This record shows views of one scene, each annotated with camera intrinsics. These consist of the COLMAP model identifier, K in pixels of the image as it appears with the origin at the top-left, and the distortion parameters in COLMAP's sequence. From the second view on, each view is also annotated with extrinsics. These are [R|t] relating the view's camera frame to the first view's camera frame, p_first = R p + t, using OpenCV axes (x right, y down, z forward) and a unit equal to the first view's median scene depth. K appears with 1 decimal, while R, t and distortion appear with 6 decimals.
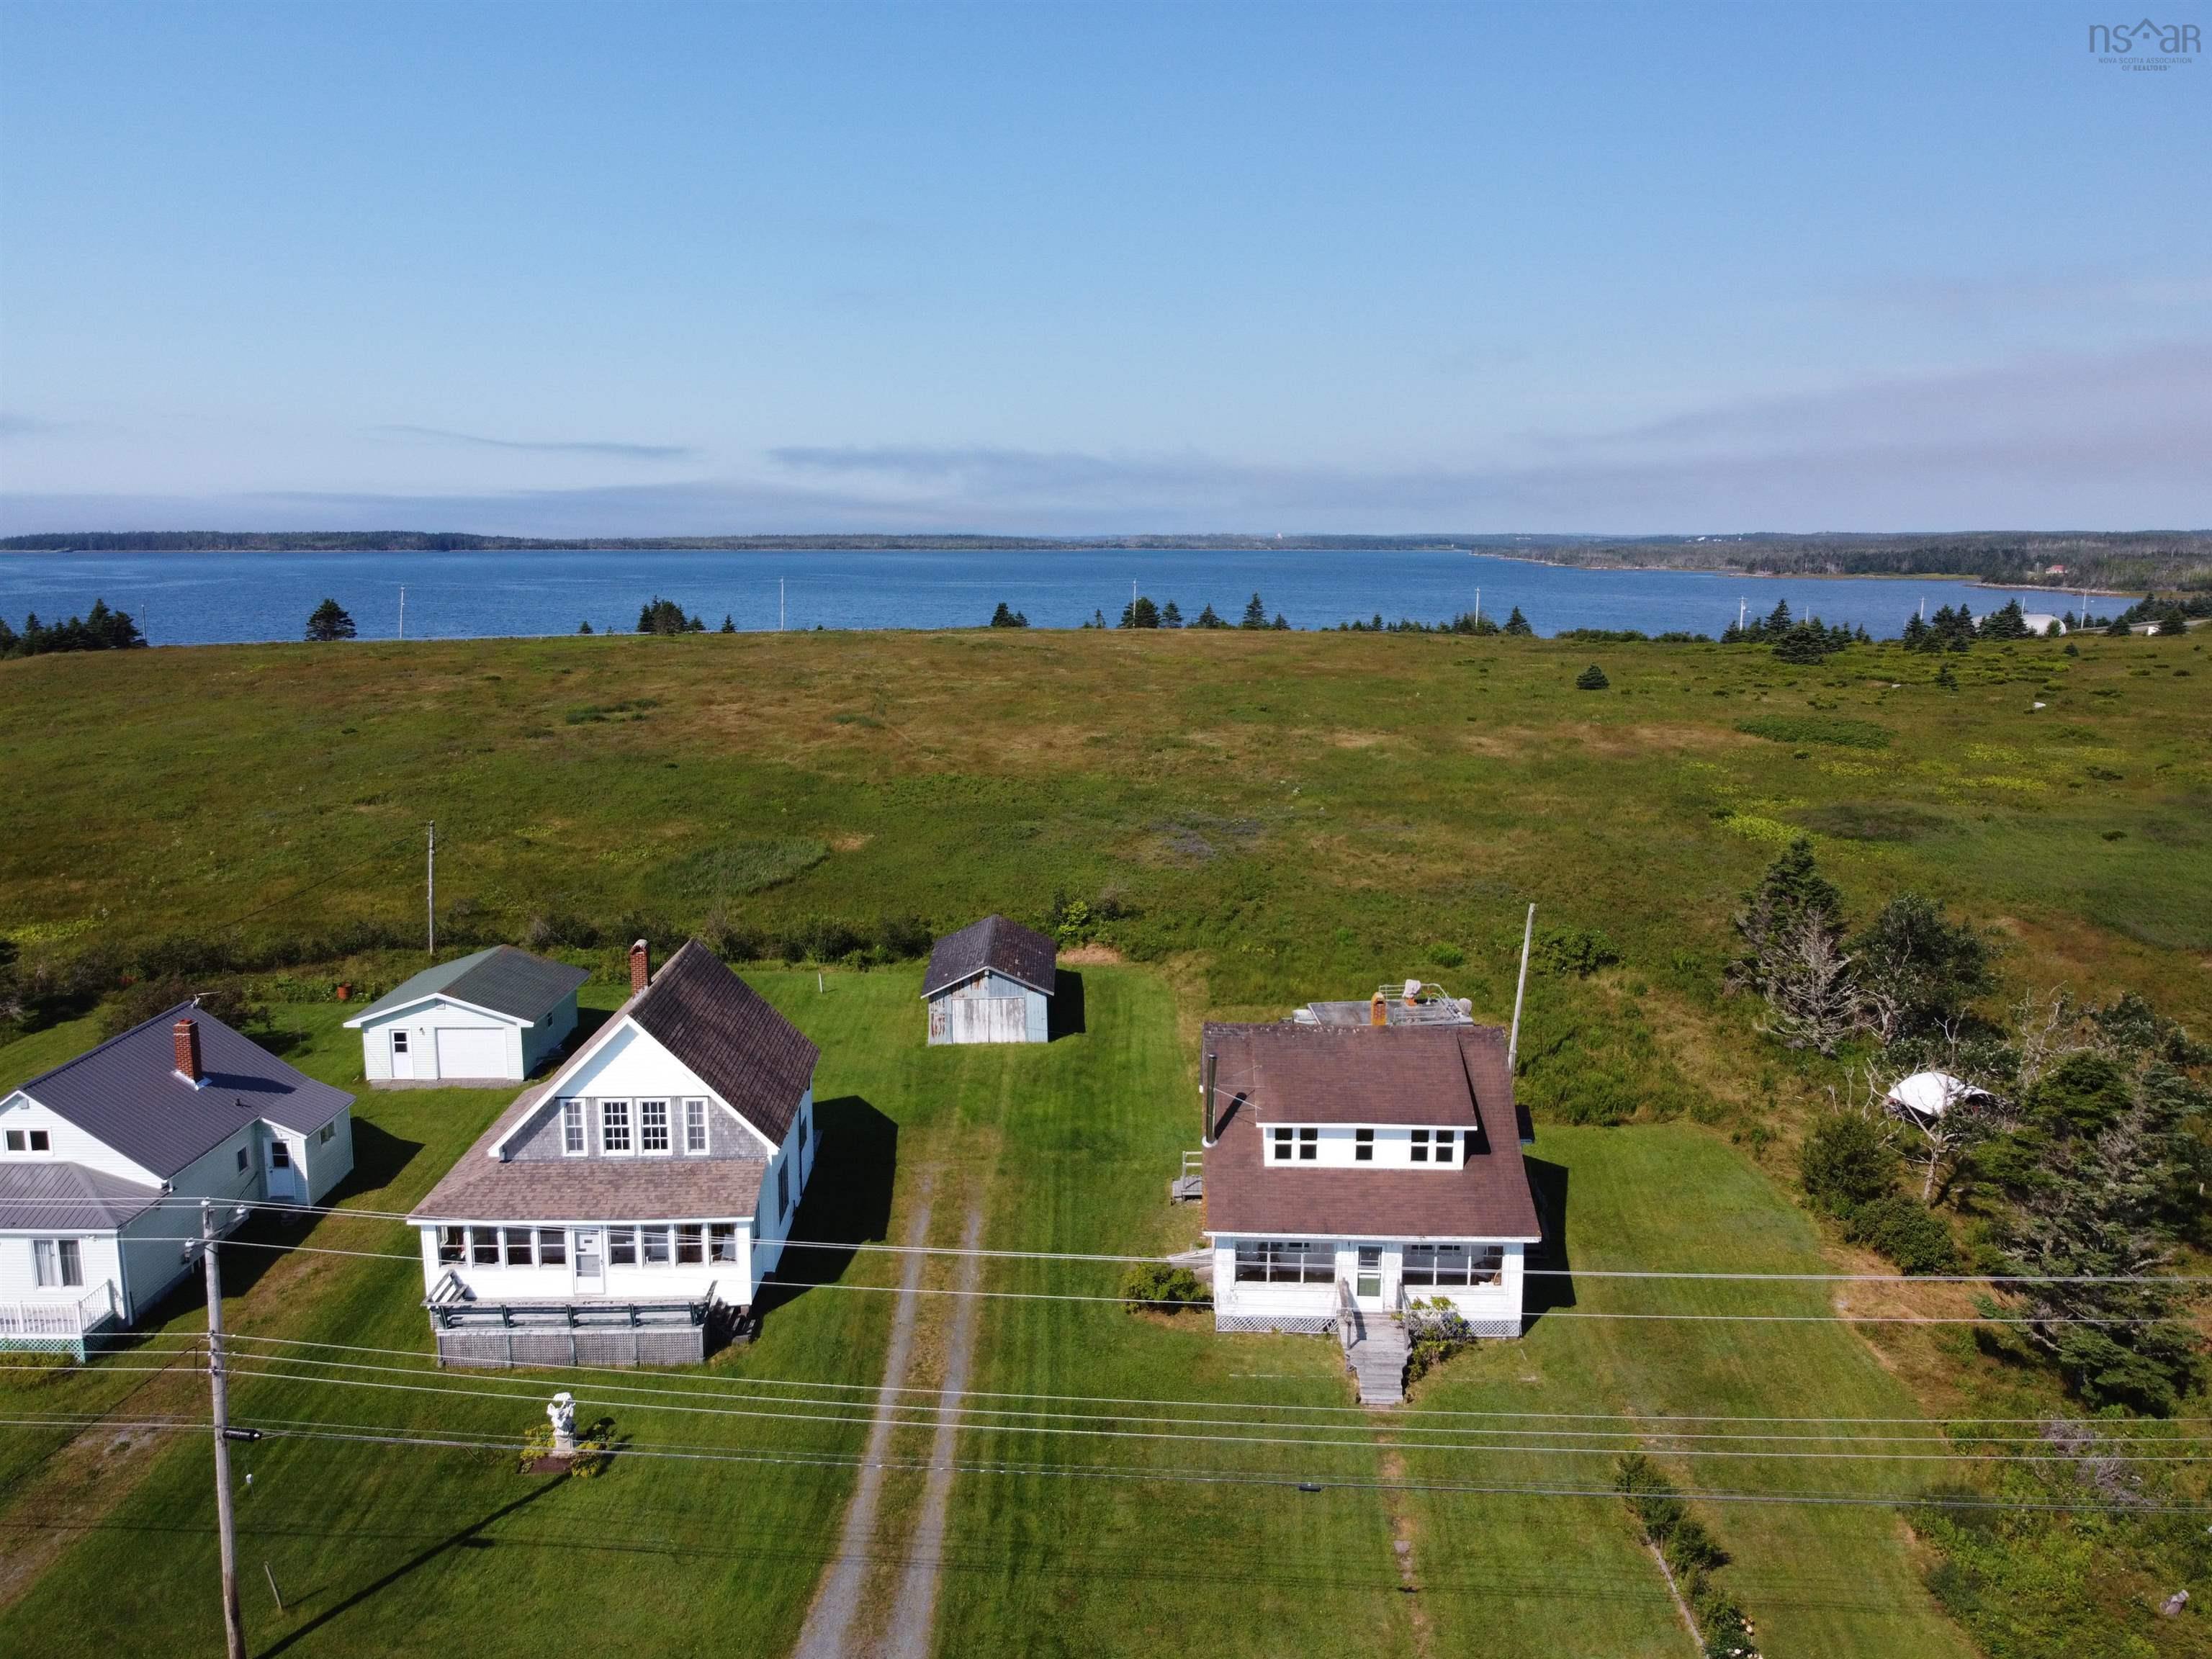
lens RADIAL K [[1776.3, 0, 1106.0], [0, 1776.3, 829.5], [0, 0, 1]] dist [-0.012978, -0.008138]
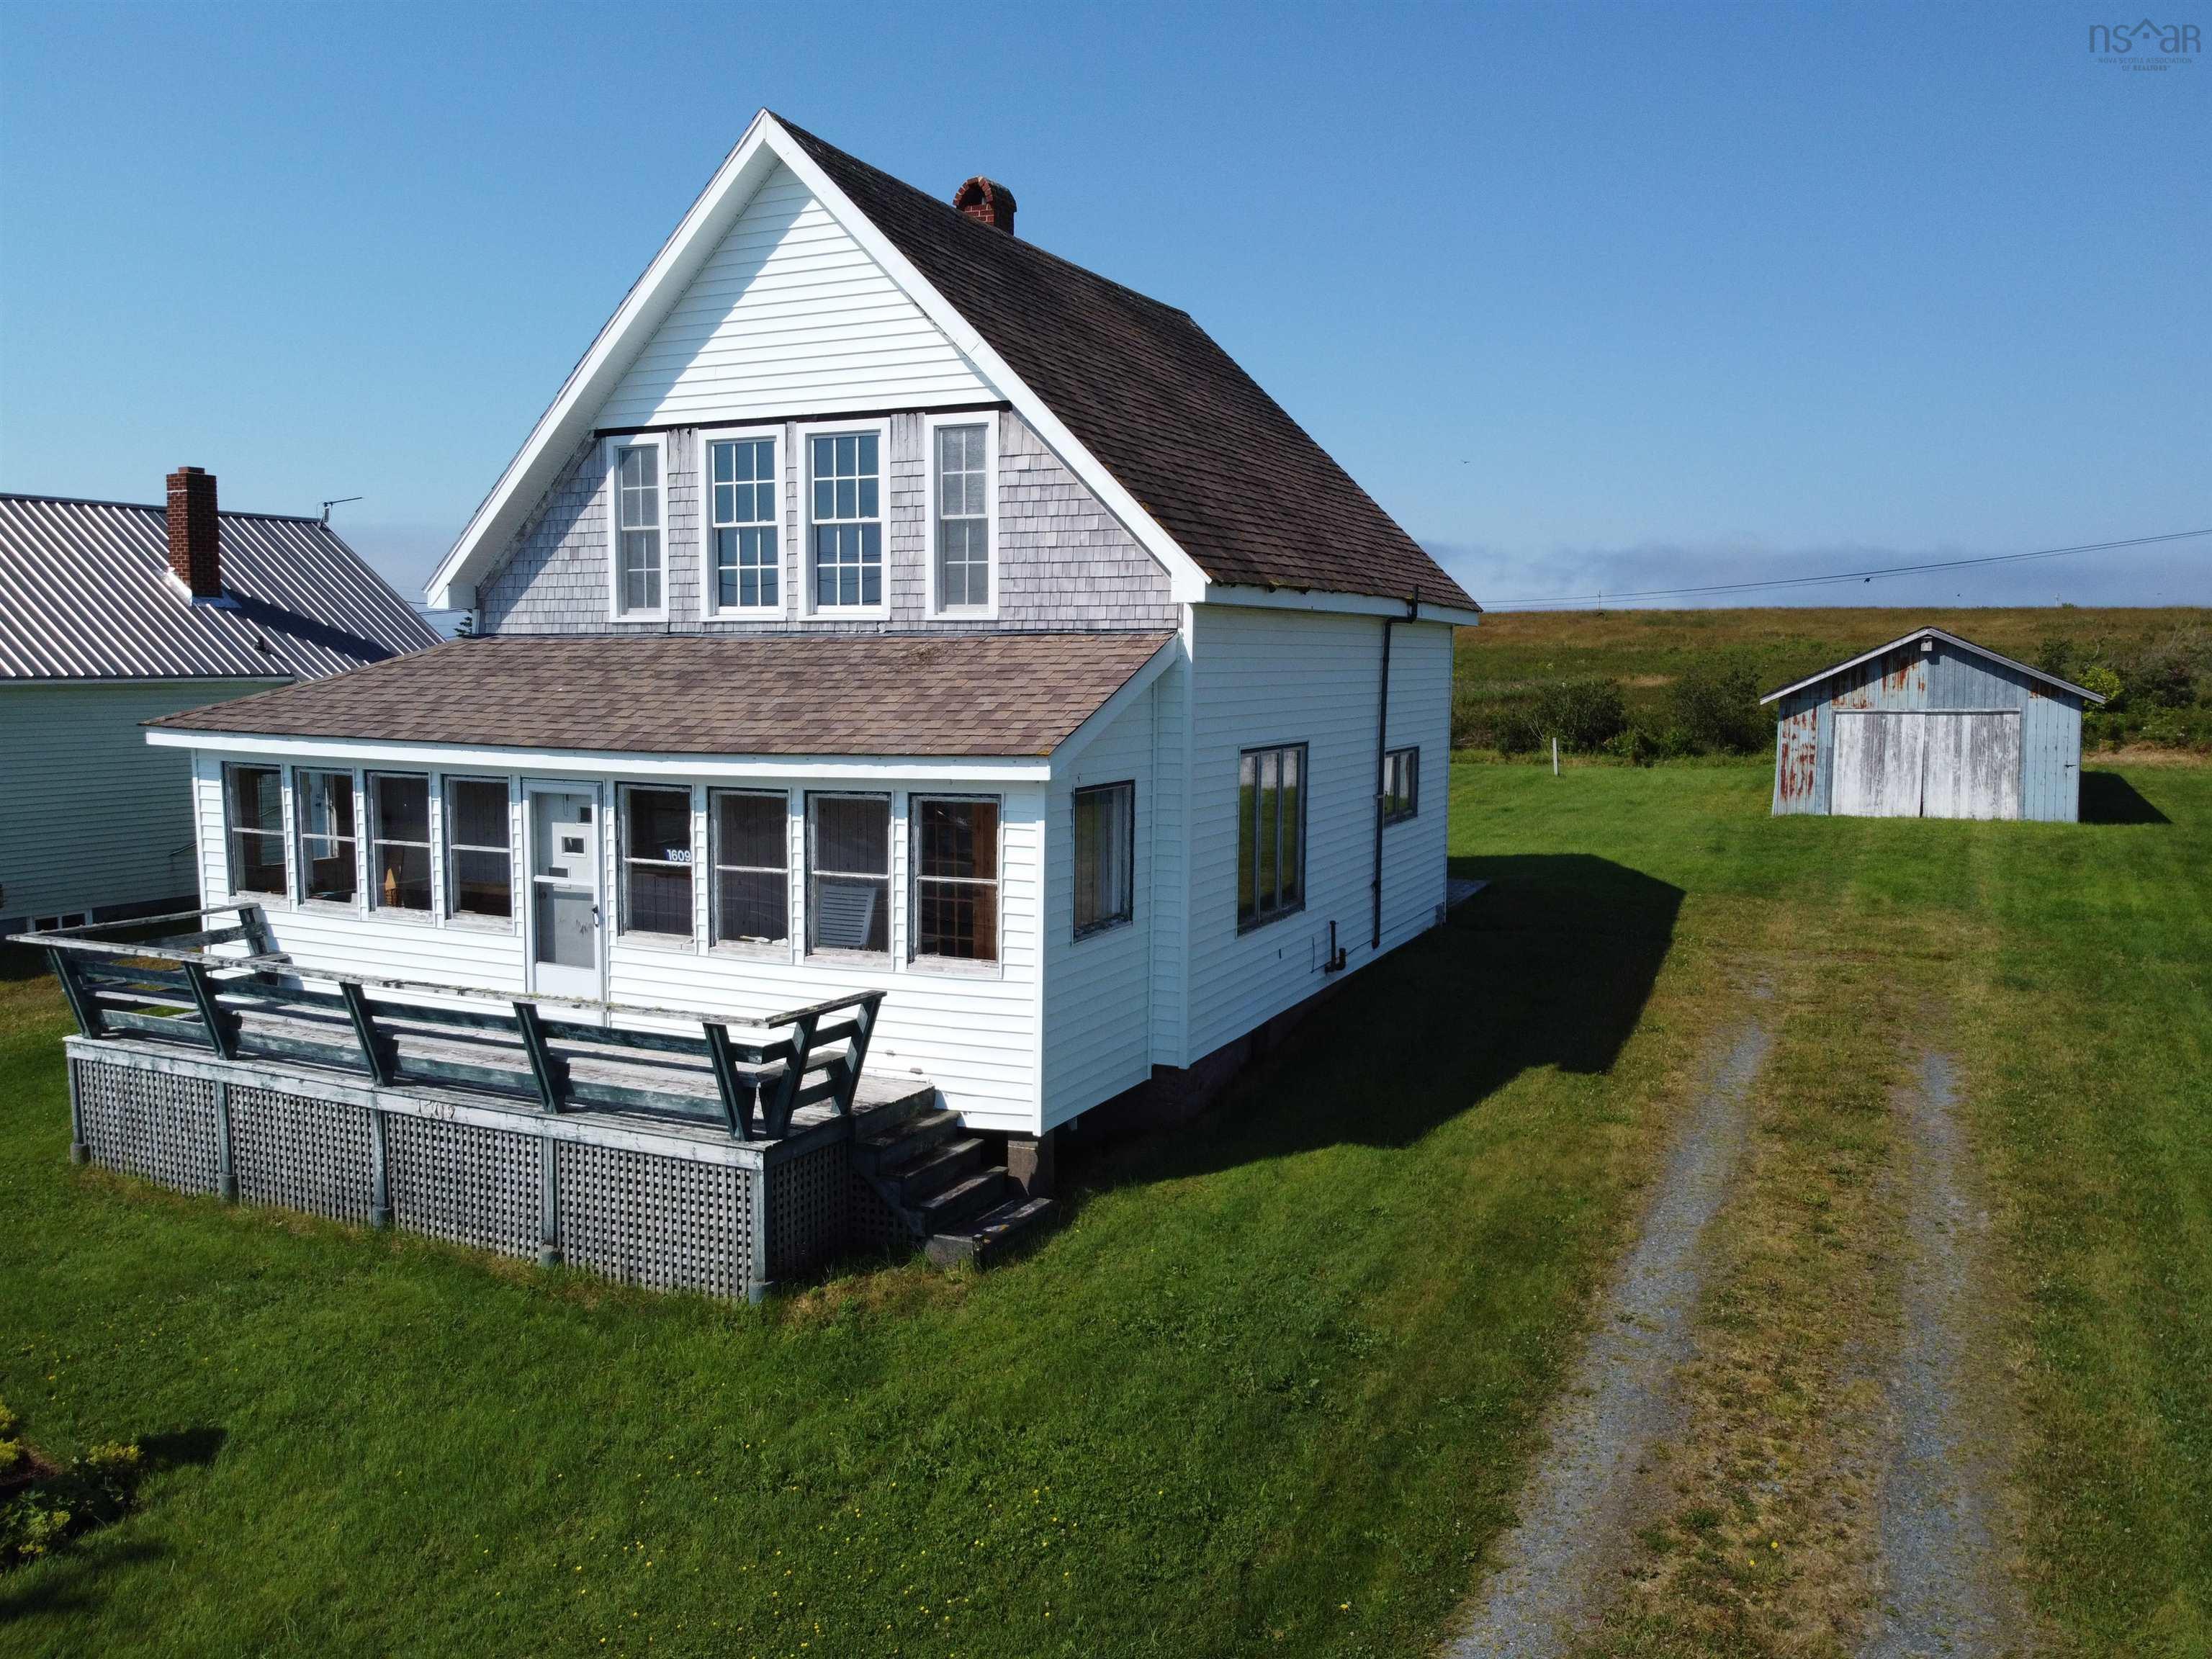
lens RADIAL K [[1688.7, 0, 1106.0], [0, 1688.7, 829.5], [0, 0, 1]] dist [0.001493, -0.002454]
pose [[0.891857, 0.053564, -0.449134, -0.082287], [-0.090204, 0.994080, -0.060566, 0.235445], [0.443231, 0.094530, 0.891409, 0.773459]]
